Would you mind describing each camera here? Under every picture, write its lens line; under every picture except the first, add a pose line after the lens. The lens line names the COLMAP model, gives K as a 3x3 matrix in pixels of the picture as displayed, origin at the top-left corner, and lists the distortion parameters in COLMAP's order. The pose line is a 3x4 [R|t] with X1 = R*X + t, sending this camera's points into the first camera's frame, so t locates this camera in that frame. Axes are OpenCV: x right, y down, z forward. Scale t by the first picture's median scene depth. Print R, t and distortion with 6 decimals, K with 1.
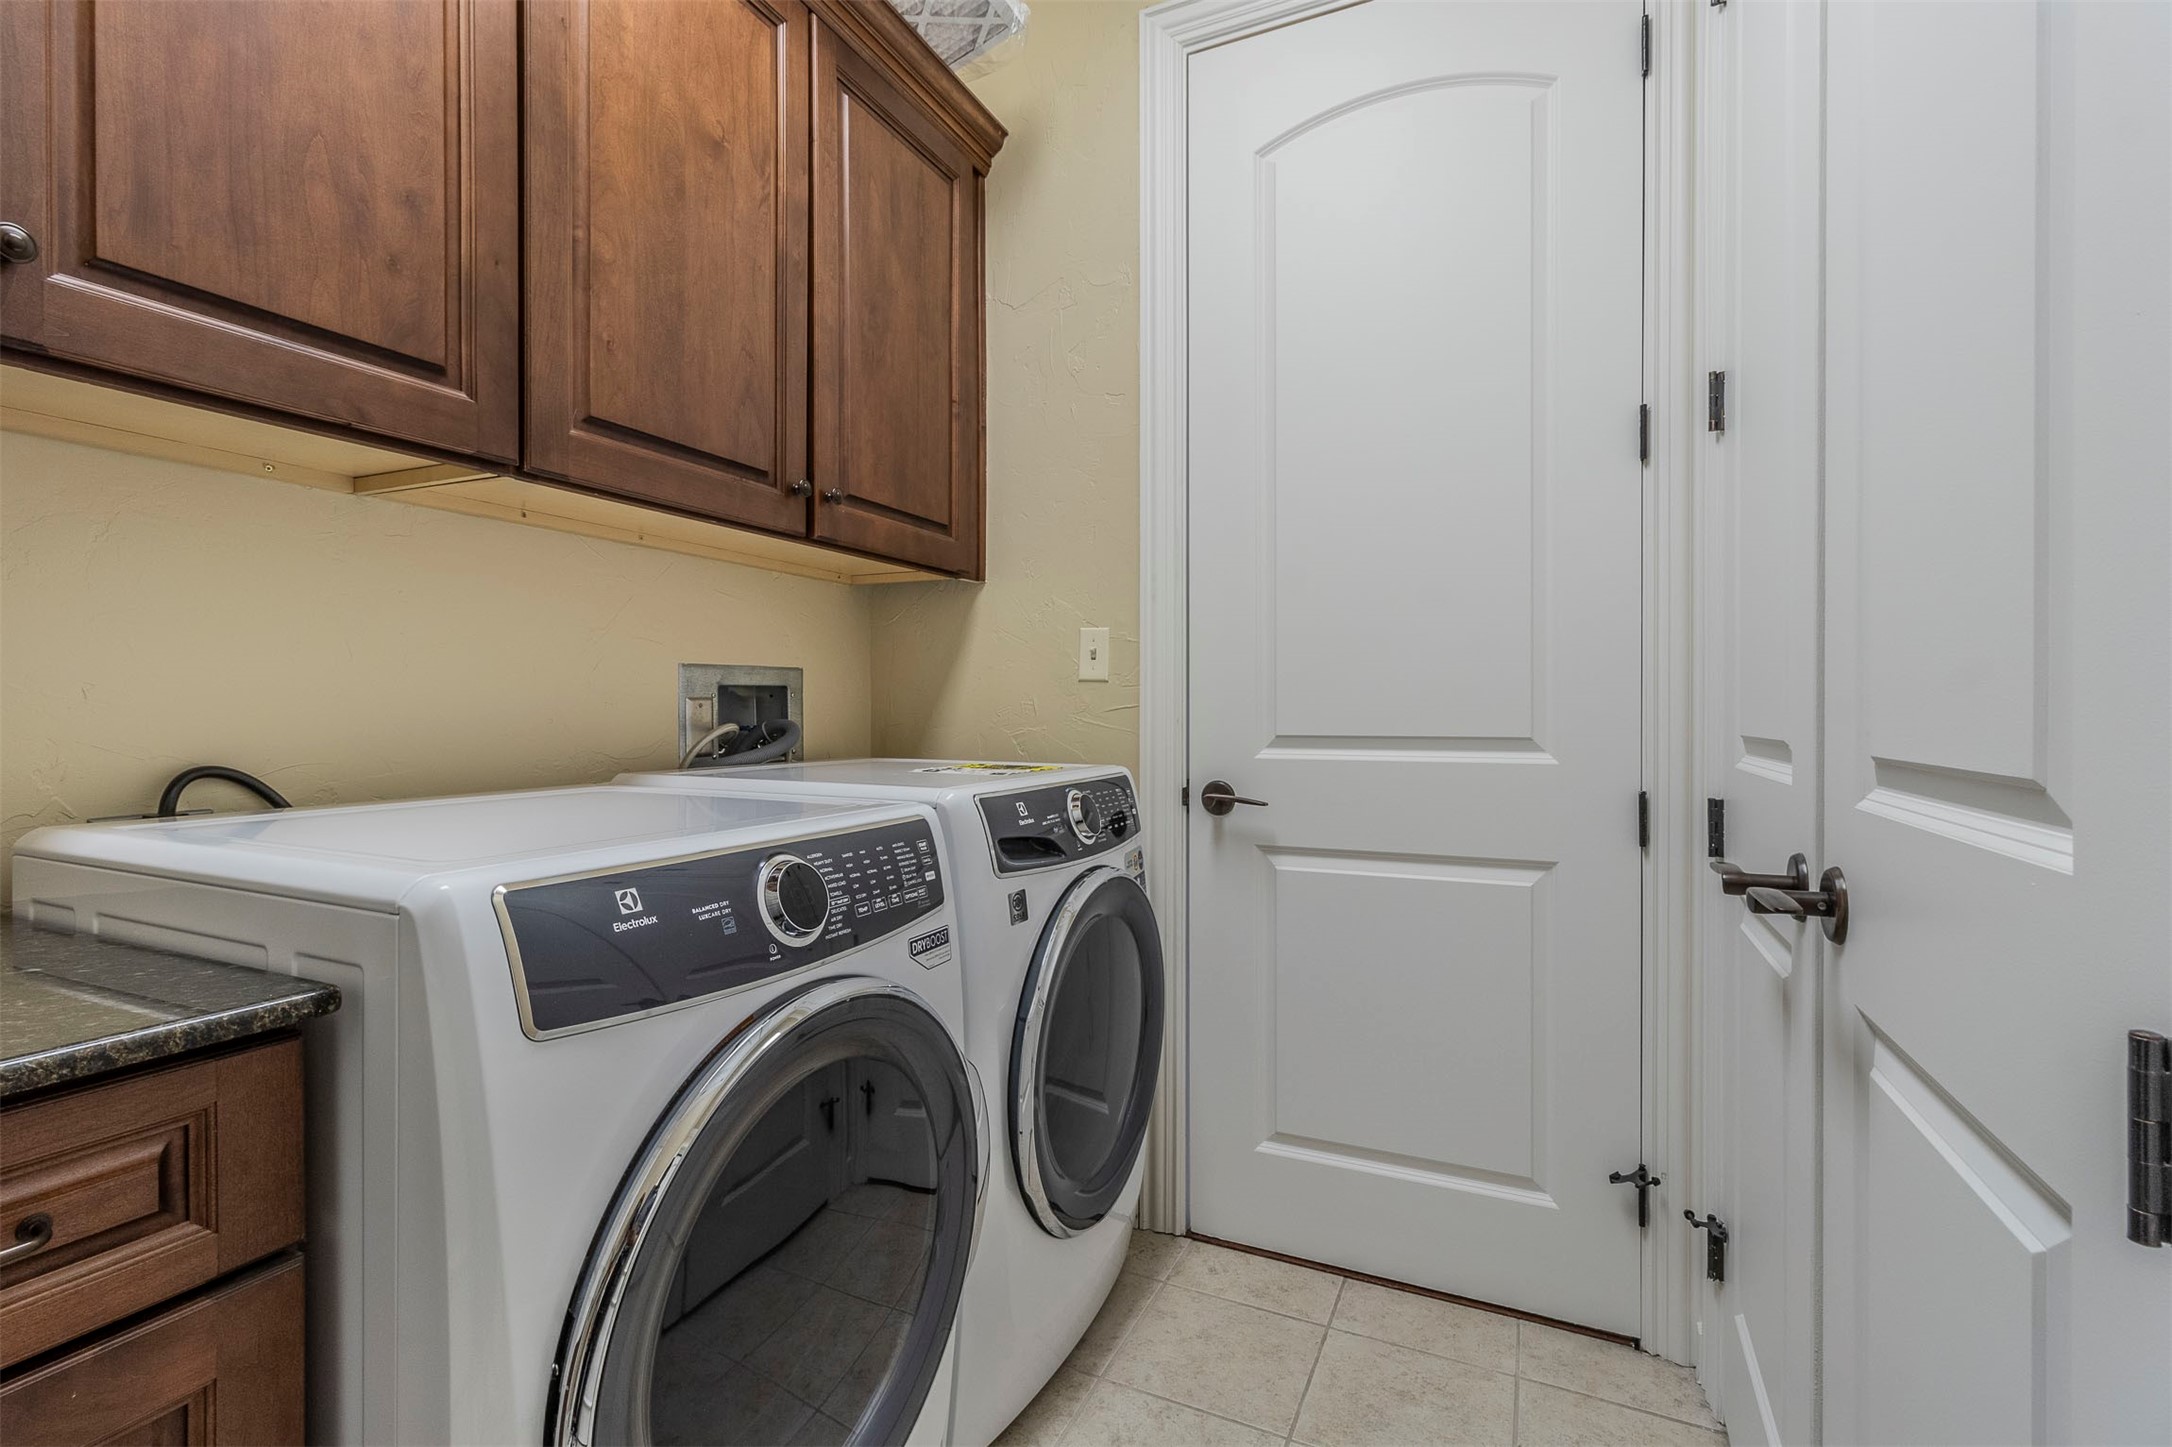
lens RADIAL K [[977.4, 0, 1078.0], [0, 977.4, 716.1], [0, 0, 1]] dist [-0.002192, -0.000533]
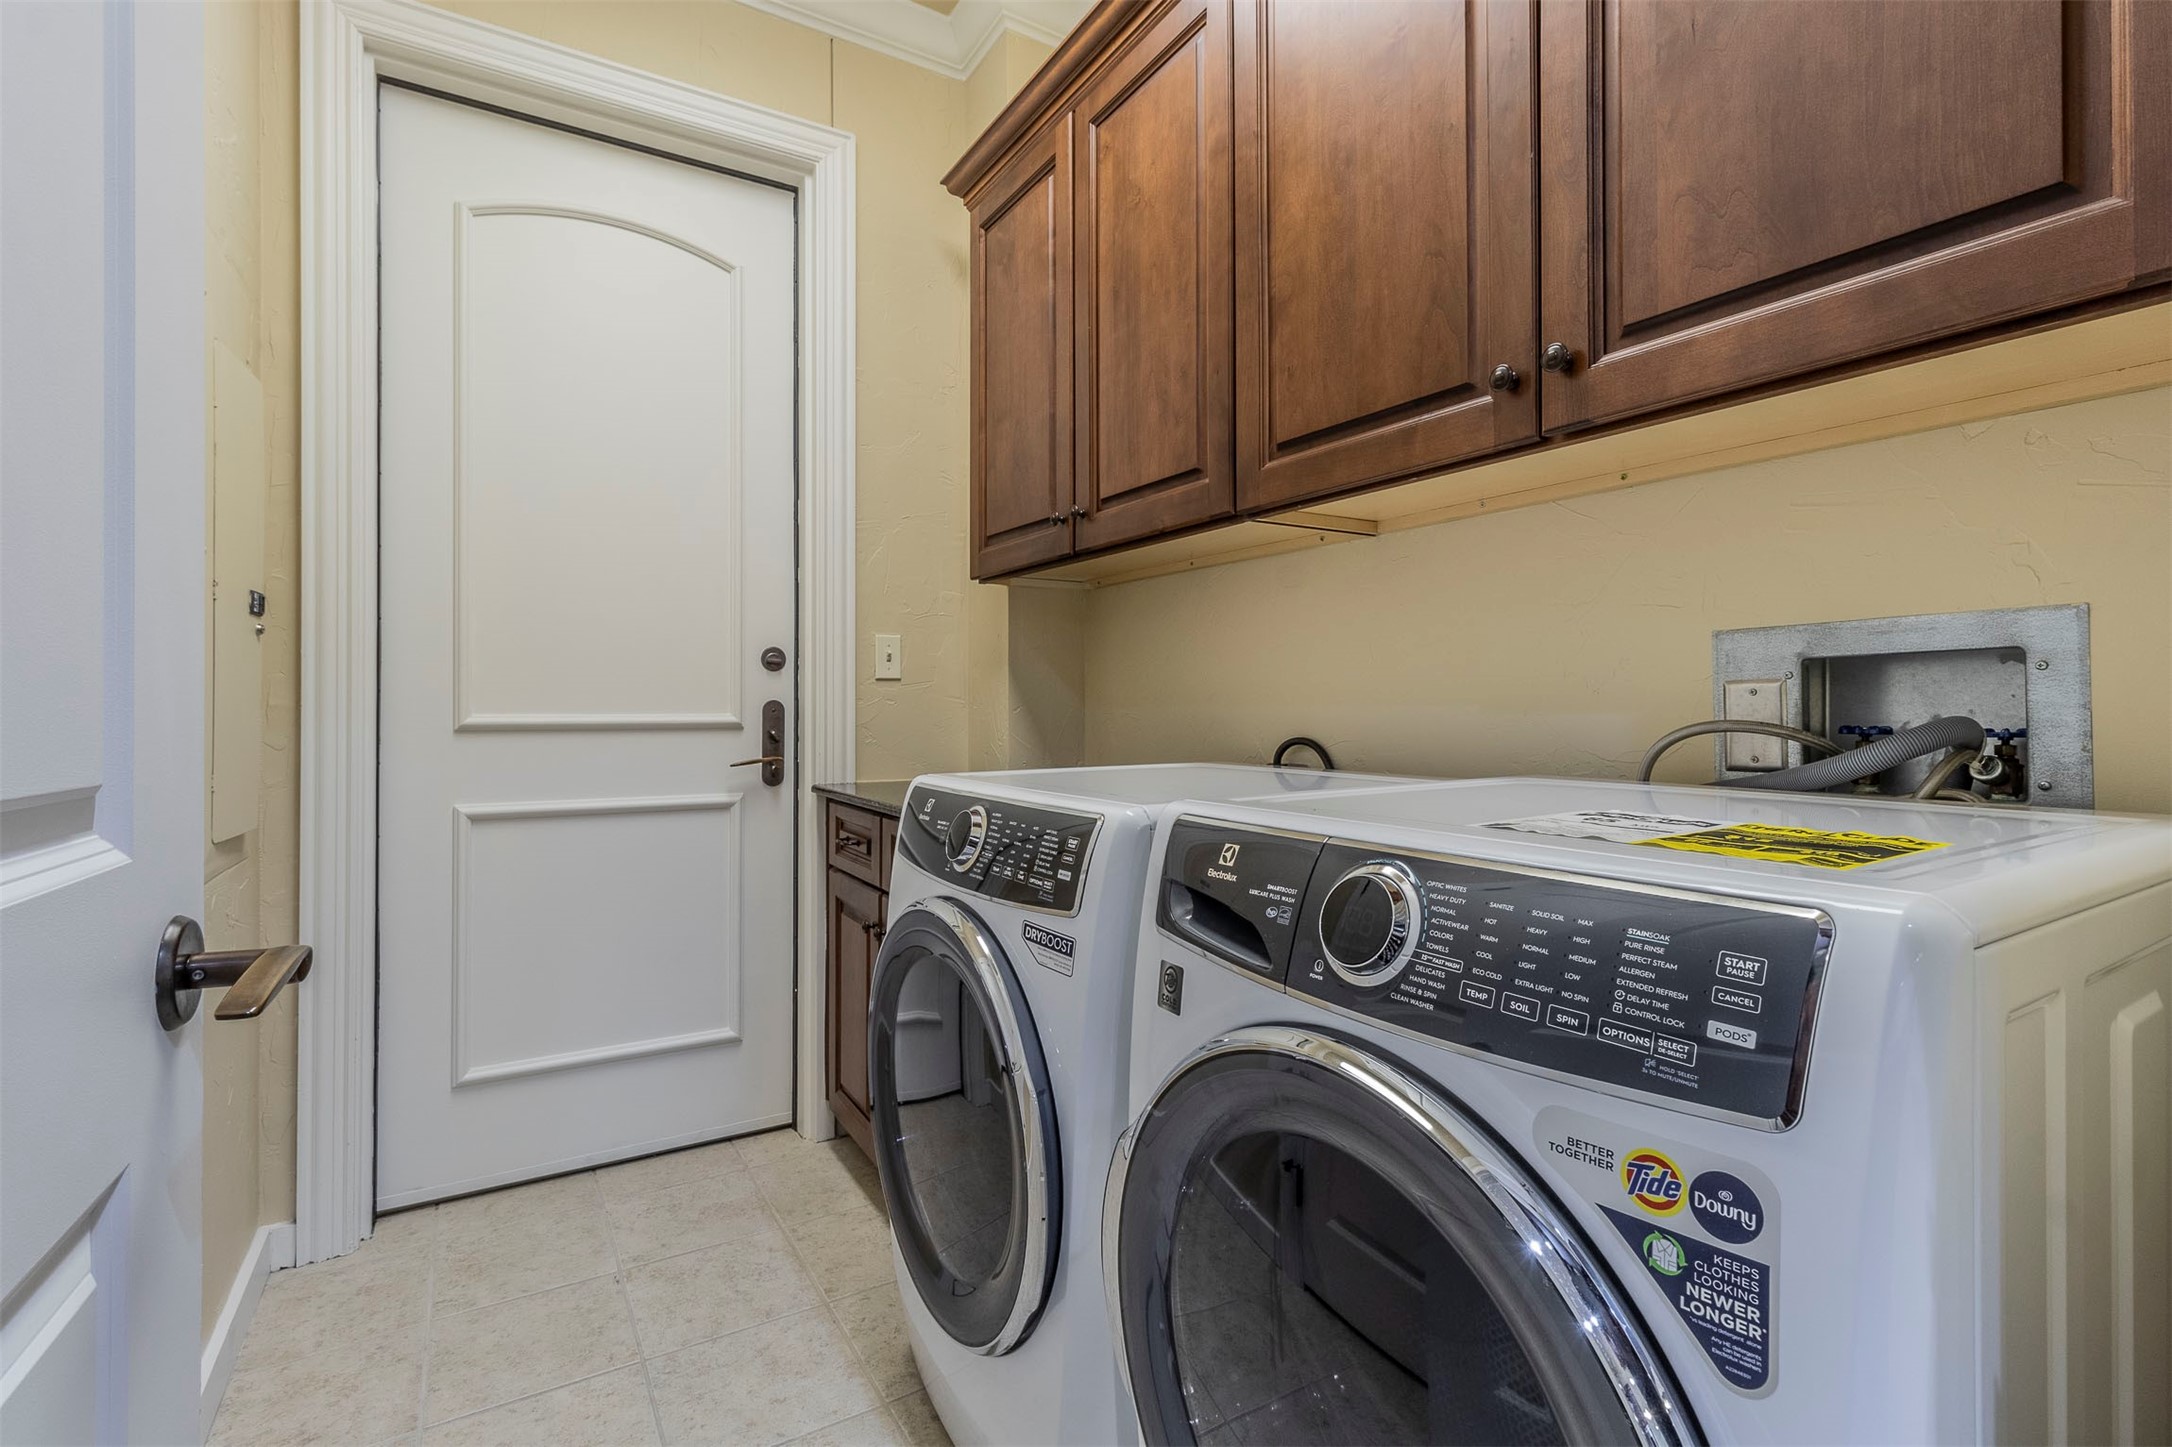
lens RADIAL K [[1016.5, 0, 1075.2], [0, 1016.5, 695.0], [0, 0, 1]] dist [0.001314, 0.000090]
pose [[-0.564901, -0.010853, -0.825087, 0.649937], [-0.004462, 0.999939, -0.010098, 0.000201], [0.825146, -0.002023, -0.564915, 1.559521]]
